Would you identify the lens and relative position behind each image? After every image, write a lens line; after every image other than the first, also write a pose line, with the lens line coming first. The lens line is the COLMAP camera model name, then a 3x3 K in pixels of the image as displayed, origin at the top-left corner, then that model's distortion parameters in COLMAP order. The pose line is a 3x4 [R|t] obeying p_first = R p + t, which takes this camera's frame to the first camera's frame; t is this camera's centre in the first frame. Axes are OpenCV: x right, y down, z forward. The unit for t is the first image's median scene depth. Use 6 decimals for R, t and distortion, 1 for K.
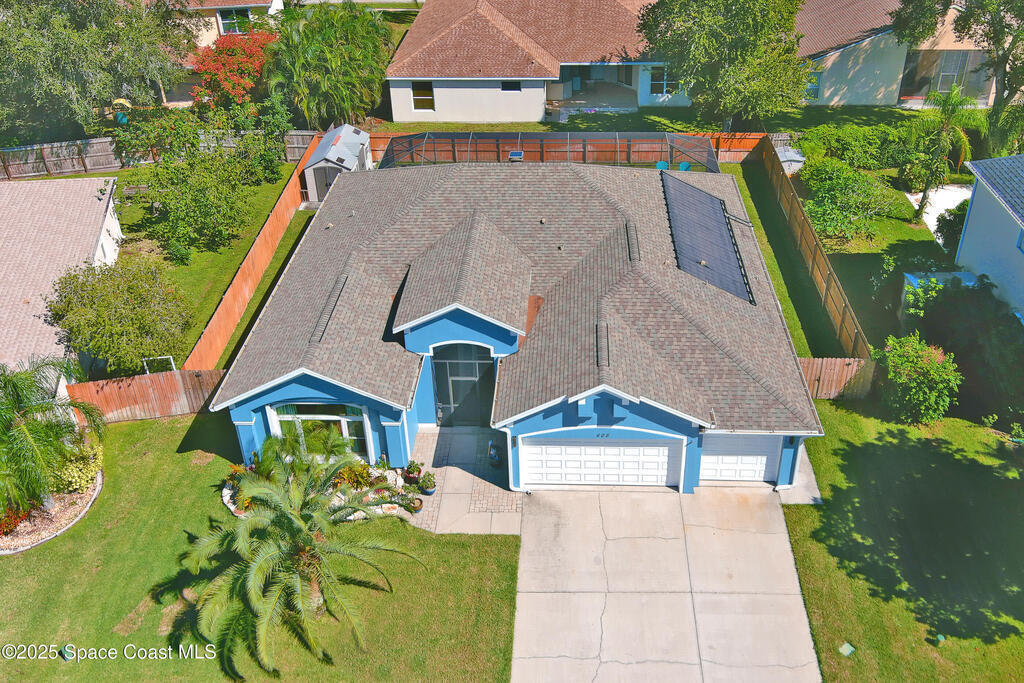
lens RADIAL K [[945.0, 0, 552.6], [0, 945.0, 275.9], [0, 0, 1]] dist [0.026863, -0.014121]
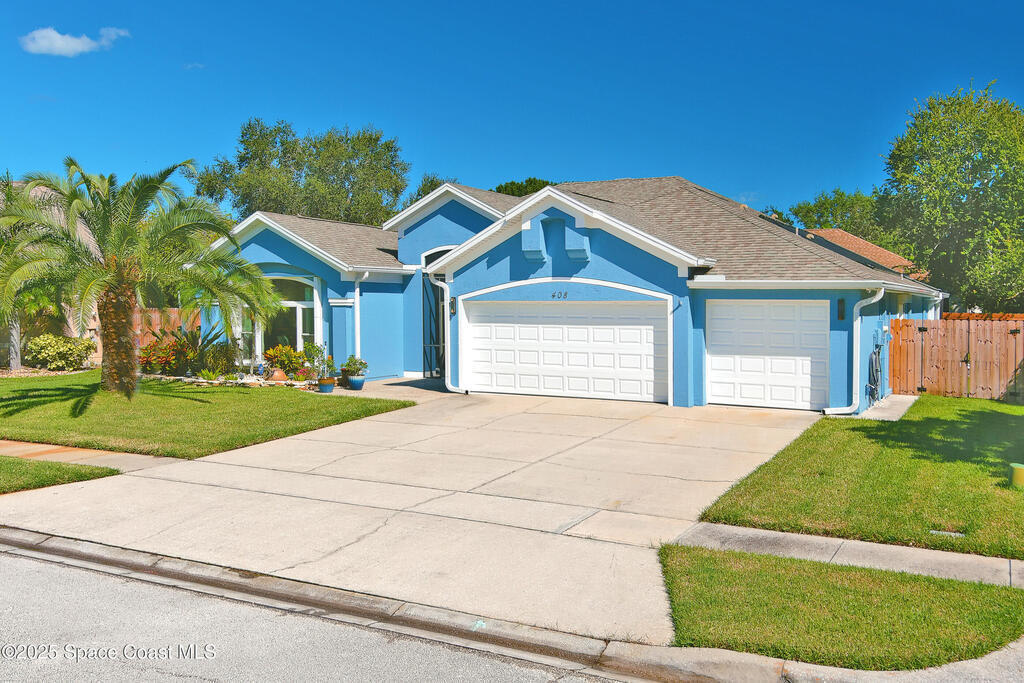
lens RADIAL K [[940.2, 0, 532.4], [0, 940.2, 321.0], [0, 0, 1]] dist [0.008386, -0.010246]
pose [[0.898915, 0.021644, -0.437589, 0.328966], [-0.226783, 0.877551, -0.422462, 0.468174], [0.374862, 0.478995, 0.793752, 0.426283]]
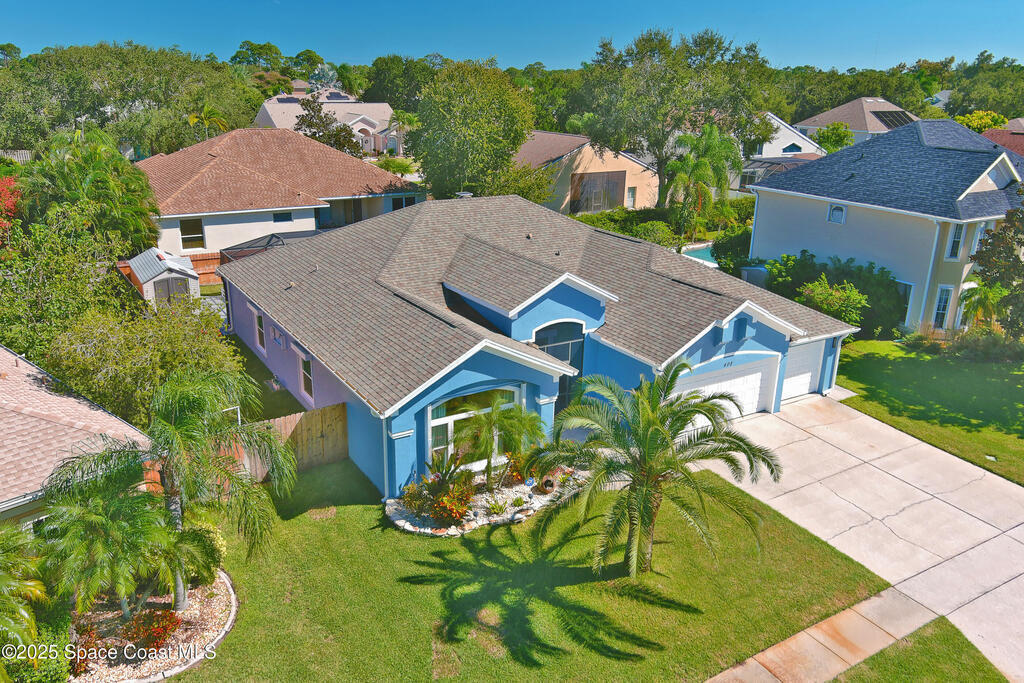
lens RADIAL K [[794.2, 0, 512.0], [0, 794.2, 341.5], [0, 0, 1]] dist [0.010424, 0.001743]
pose [[0.835221, -0.150310, 0.528973, -0.599109], [0.249165, 0.960953, -0.120360, 0.183577], [-0.490227, 0.232329, 0.840060, 0.343795]]
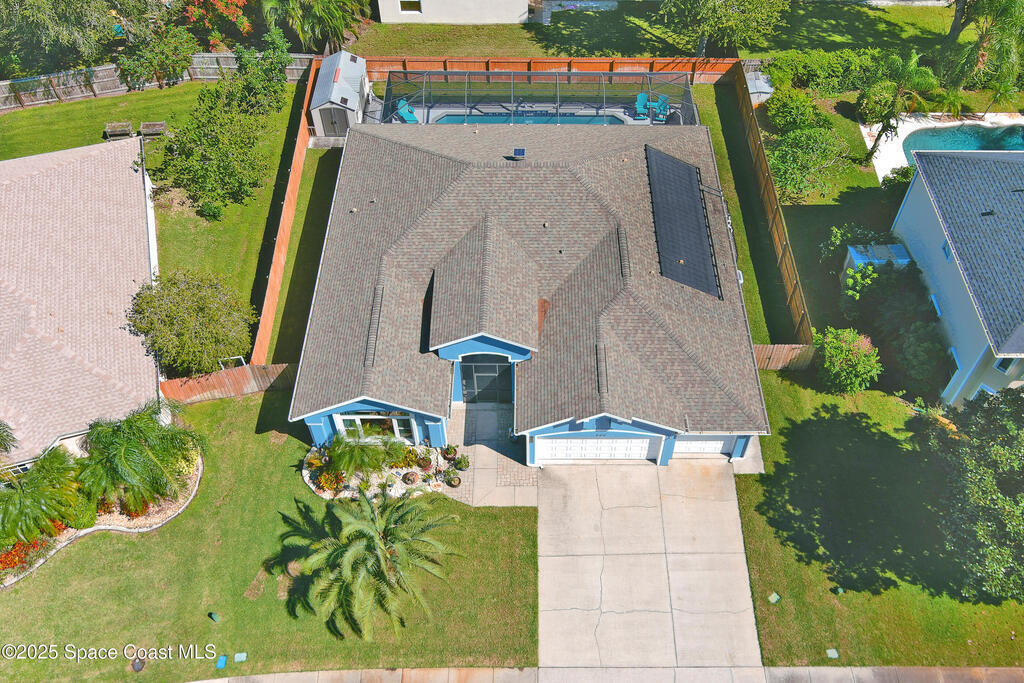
lens RADIAL K [[917.0, 0, 553.8], [0, 917.0, 315.2], [0, 0, 1]] dist [0.031150, -0.003930]
pose [[0.998722, -0.014224, 0.048503, -0.066365], [-0.002767, 0.942769, 0.333436, -0.385118], [-0.050470, -0.333144, 0.941524, -0.113207]]
